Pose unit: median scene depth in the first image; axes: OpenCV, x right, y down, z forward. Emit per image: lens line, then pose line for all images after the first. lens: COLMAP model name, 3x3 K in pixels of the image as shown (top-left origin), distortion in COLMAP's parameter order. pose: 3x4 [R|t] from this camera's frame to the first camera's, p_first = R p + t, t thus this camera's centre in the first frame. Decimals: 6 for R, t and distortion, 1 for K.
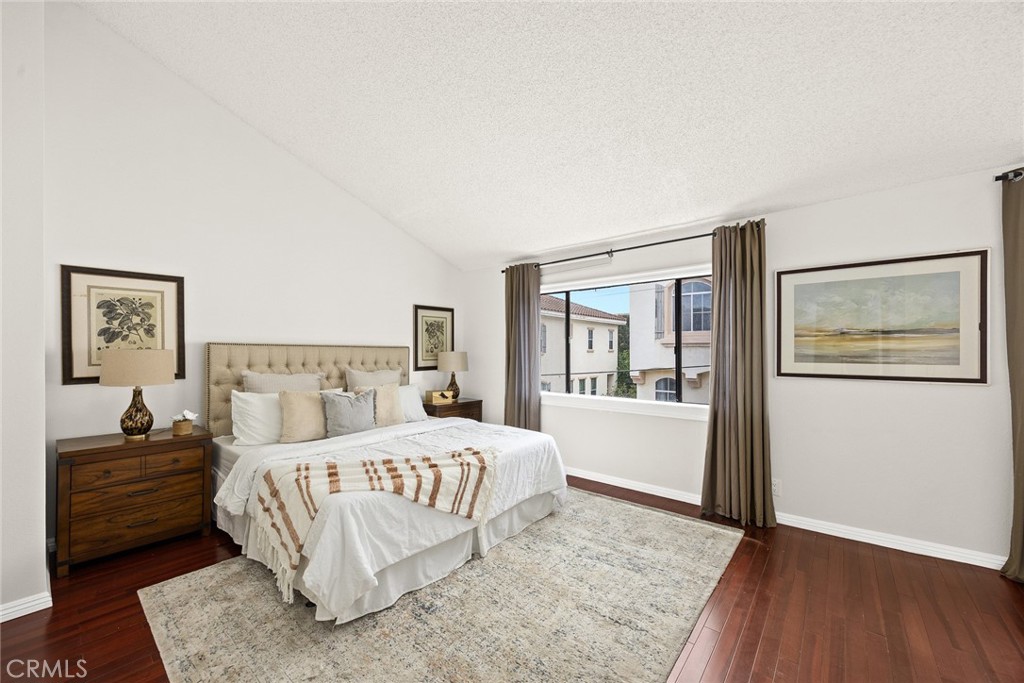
lens RADIAL K [[397.5, 0, 509.9], [0, 397.5, 349.3], [0, 0, 1]] dist [0.000944, 0.000199]
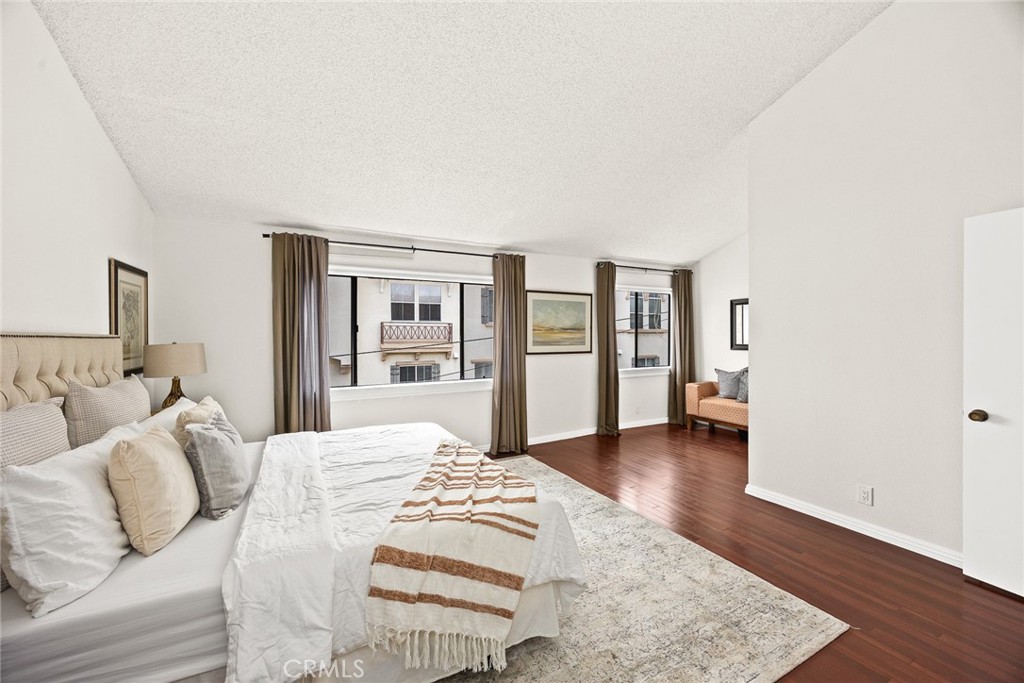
lens RADIAL K [[392.2, 0, 512.0], [0, 392.2, 341.5], [0, 0, 1]] dist [-0.000286, 0.000032]
pose [[0.386912, -0.013539, 0.922017, -0.779081], [0.001234, 0.999899, 0.014165, -0.009029], [-0.922116, -0.004343, 0.386889, 0.425052]]
